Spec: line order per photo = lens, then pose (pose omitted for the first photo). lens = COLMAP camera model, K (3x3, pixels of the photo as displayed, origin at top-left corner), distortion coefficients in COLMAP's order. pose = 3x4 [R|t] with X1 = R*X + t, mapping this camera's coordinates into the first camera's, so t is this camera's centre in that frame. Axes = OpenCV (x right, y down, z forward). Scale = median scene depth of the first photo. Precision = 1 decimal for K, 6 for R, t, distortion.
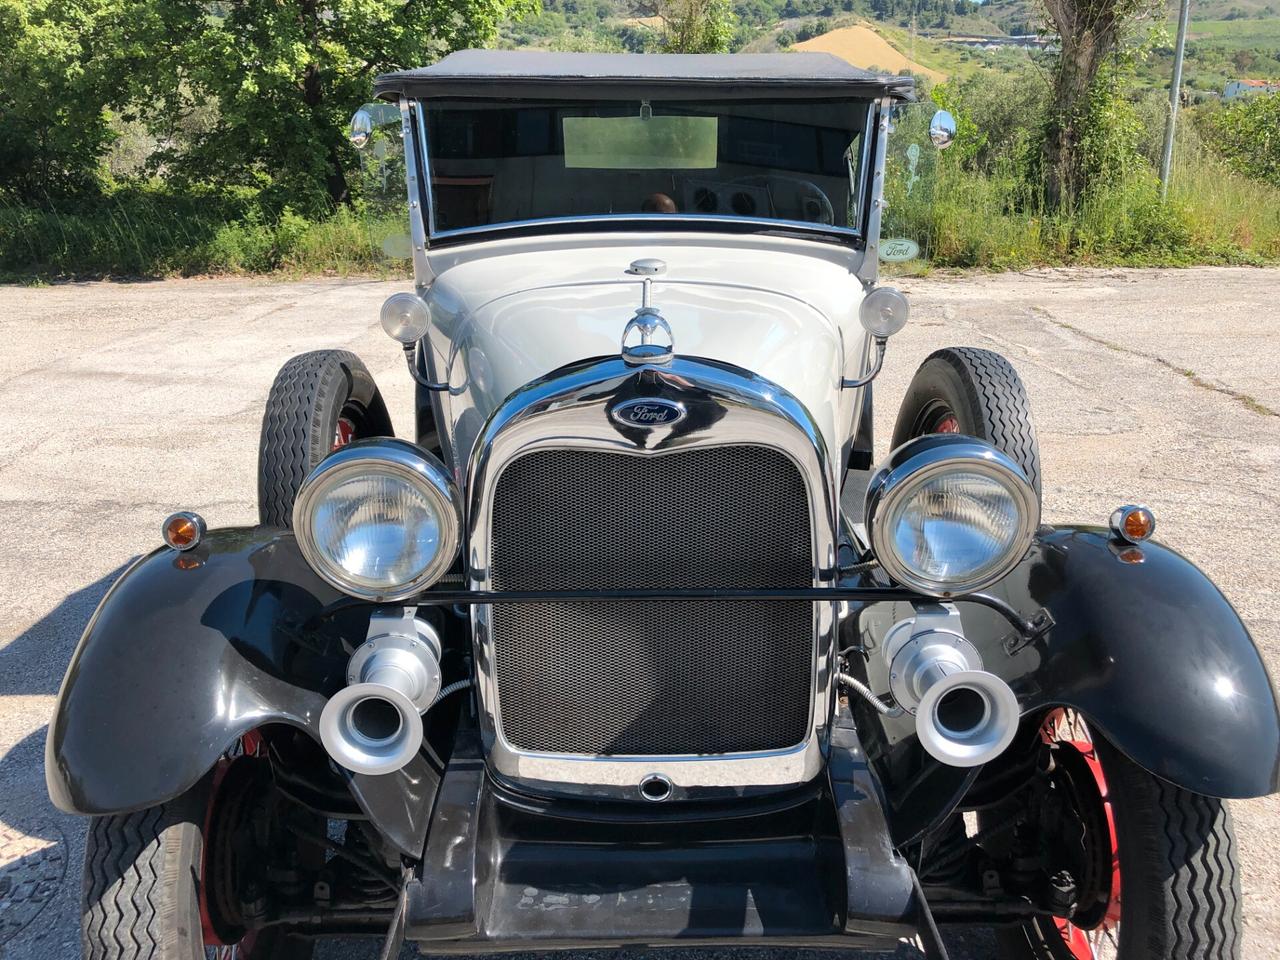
lens RADIAL K [[1044.4, 0, 637.5], [0, 1044.4, 473.0], [0, 0, 1]] dist [0.018938, -0.009319]
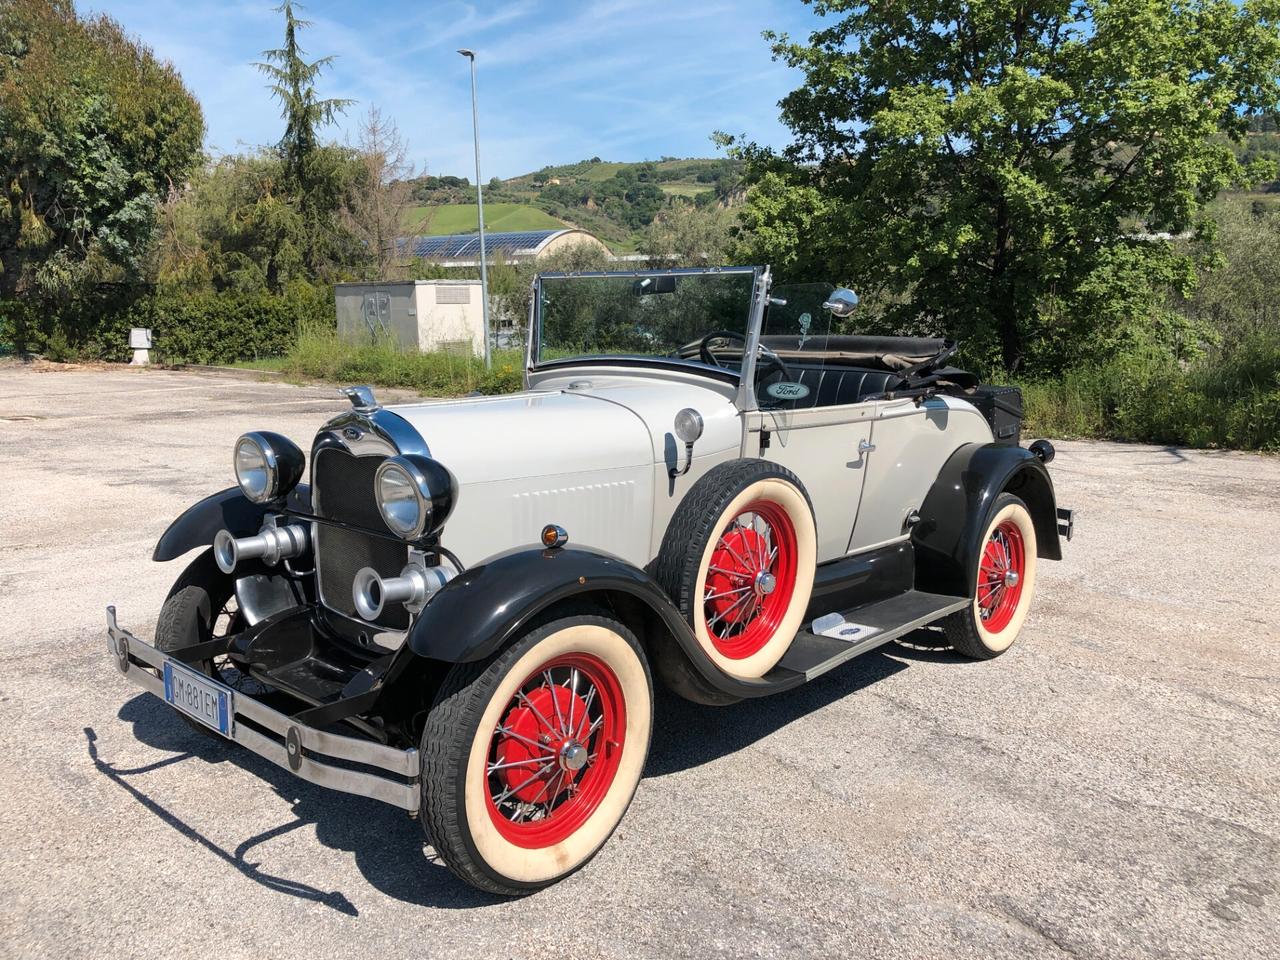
lens RADIAL K [[1044.4, 0, 625.0], [0, 1044.4, 477.4], [0, 0, 1]] dist [0.018938, -0.009319]
pose [[0.730593, 0.114252, -0.673187, 1.048391], [-0.213271, 0.974760, -0.066024, 0.026476], [0.648652, 0.191808, 0.736519, -0.089483]]
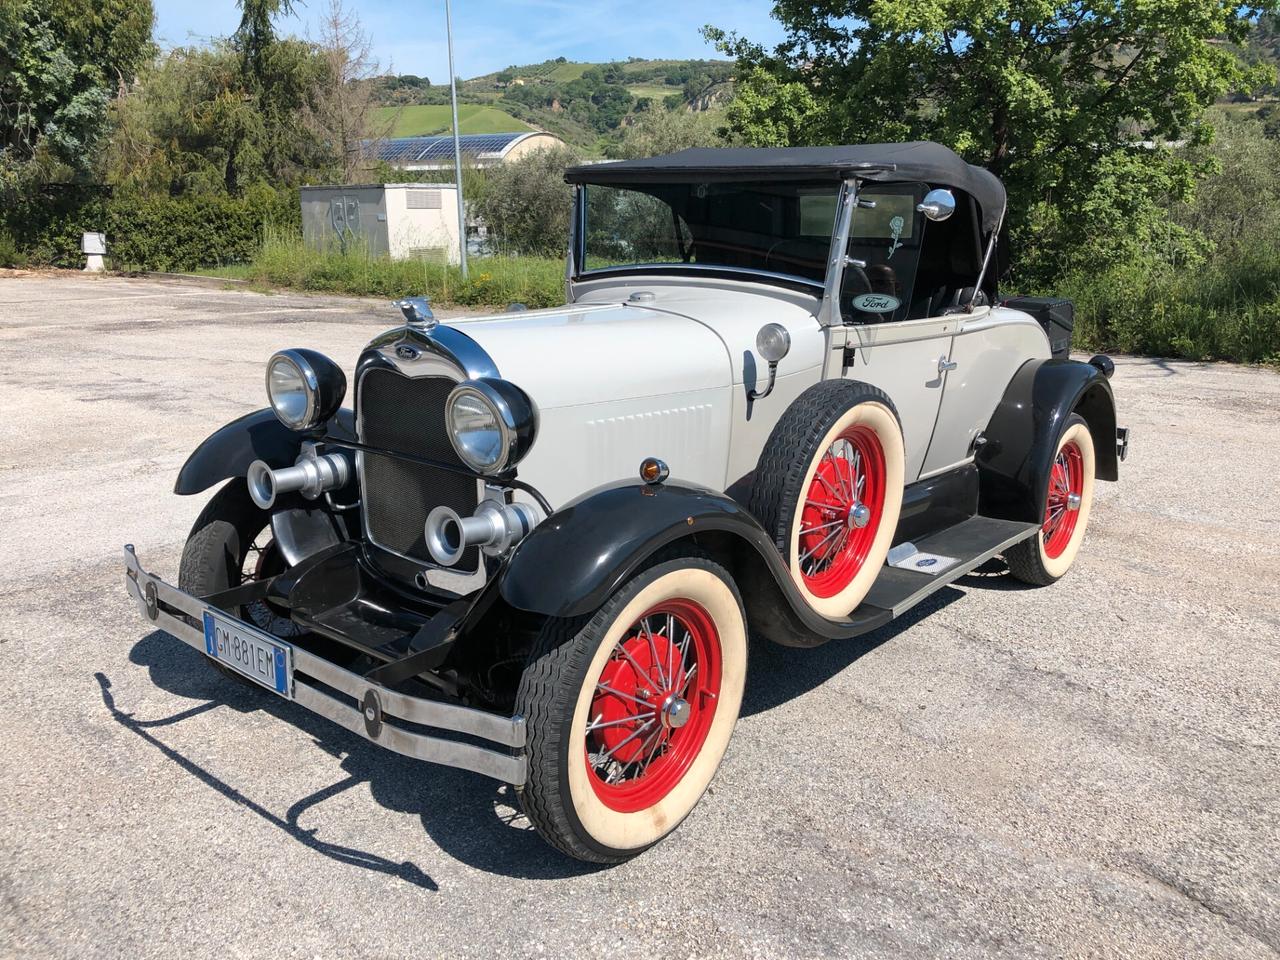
lens RADIAL K [[1044.4, 0, 639.3], [0, 1044.4, 473.2], [0, 0, 1]] dist [0.018938, -0.009319]
pose [[0.759687, 0.164880, -0.629040, 0.871741], [-0.209083, 0.977890, 0.003810, 0.032031], [0.615760, 0.128627, 0.777364, -0.080871]]
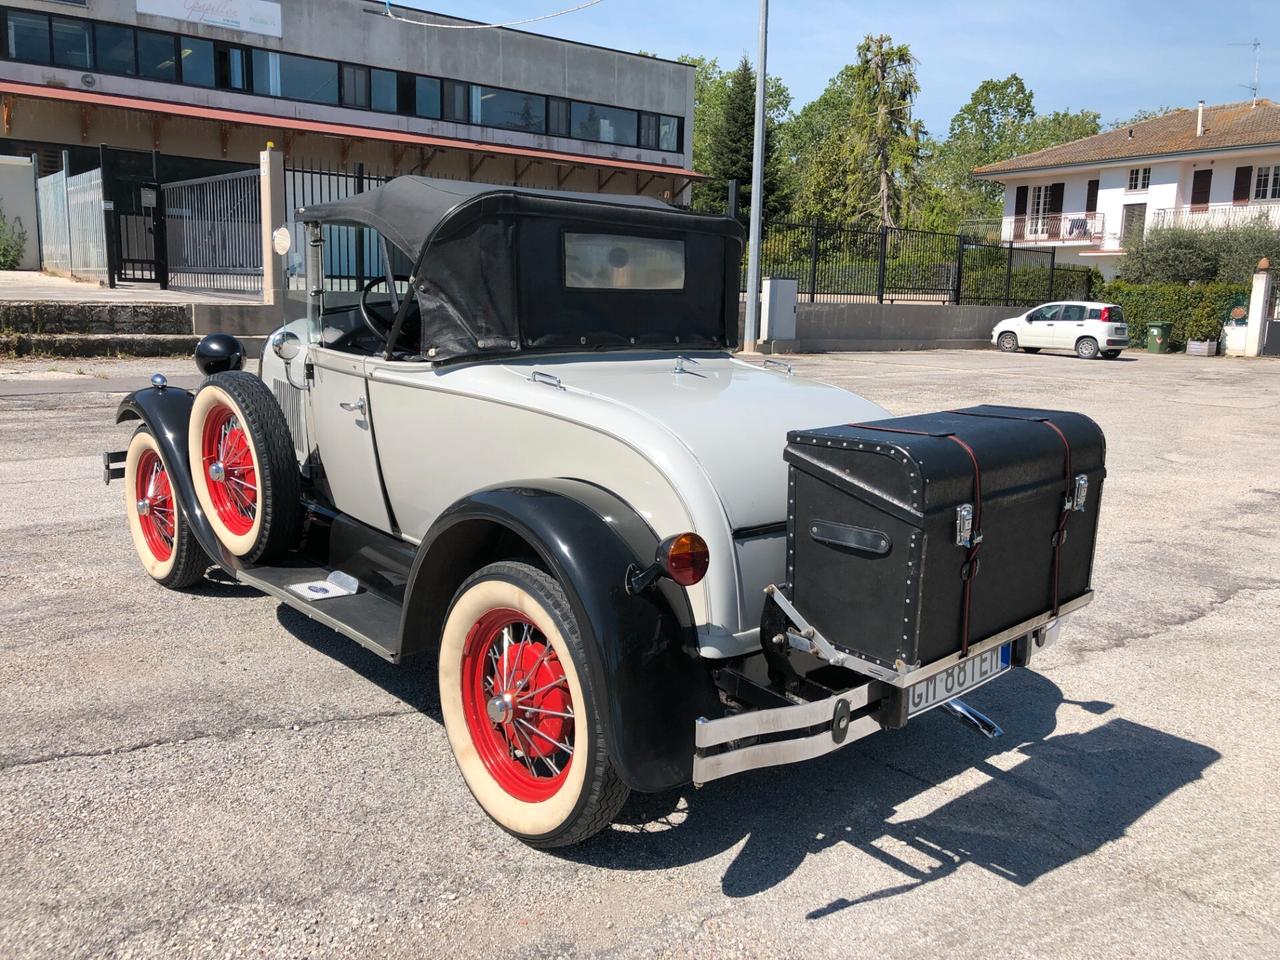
lens RADIAL K [[1044.4, 0, 635.4], [0, 1044.4, 466.8], [0, 0, 1]] dist [0.018938, -0.009319]
pose [[-0.737350, 0.097499, -0.668437, 0.921188], [-0.232880, 0.892177, 0.387023, -0.727864], [0.634099, 0.441037, -0.635141, 2.369131]]
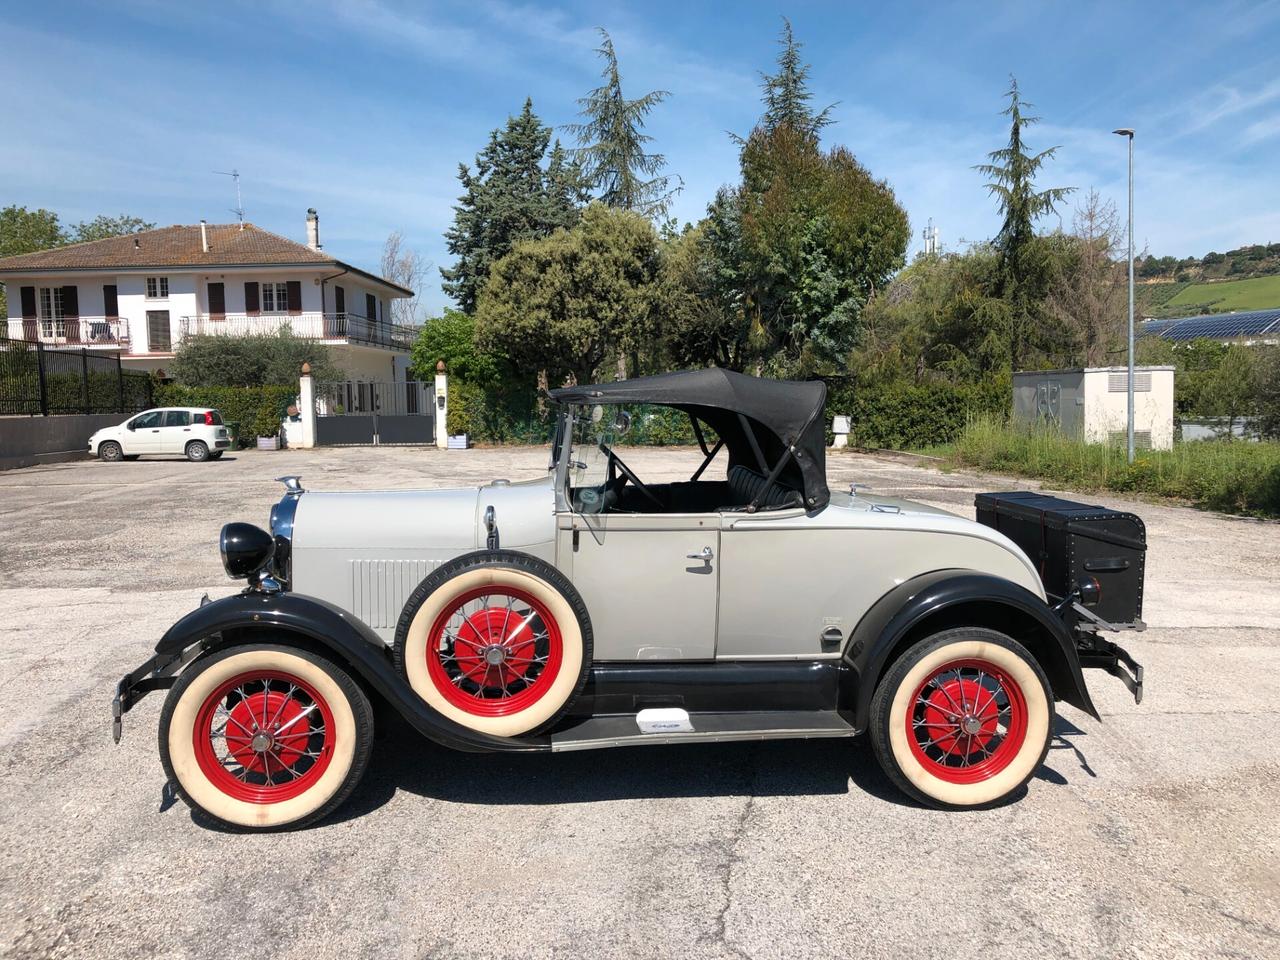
lens RADIAL K [[1044.4, 0, 640.7], [0, 1044.4, 474.1], [0, 0, 1]] dist [0.018938, -0.009319]
pose [[0.114655, 0.078730, -0.990281, 1.846620], [-0.299185, 0.953307, 0.041150, -0.346490], [0.947282, 0.291559, 0.132857, 0.903486]]
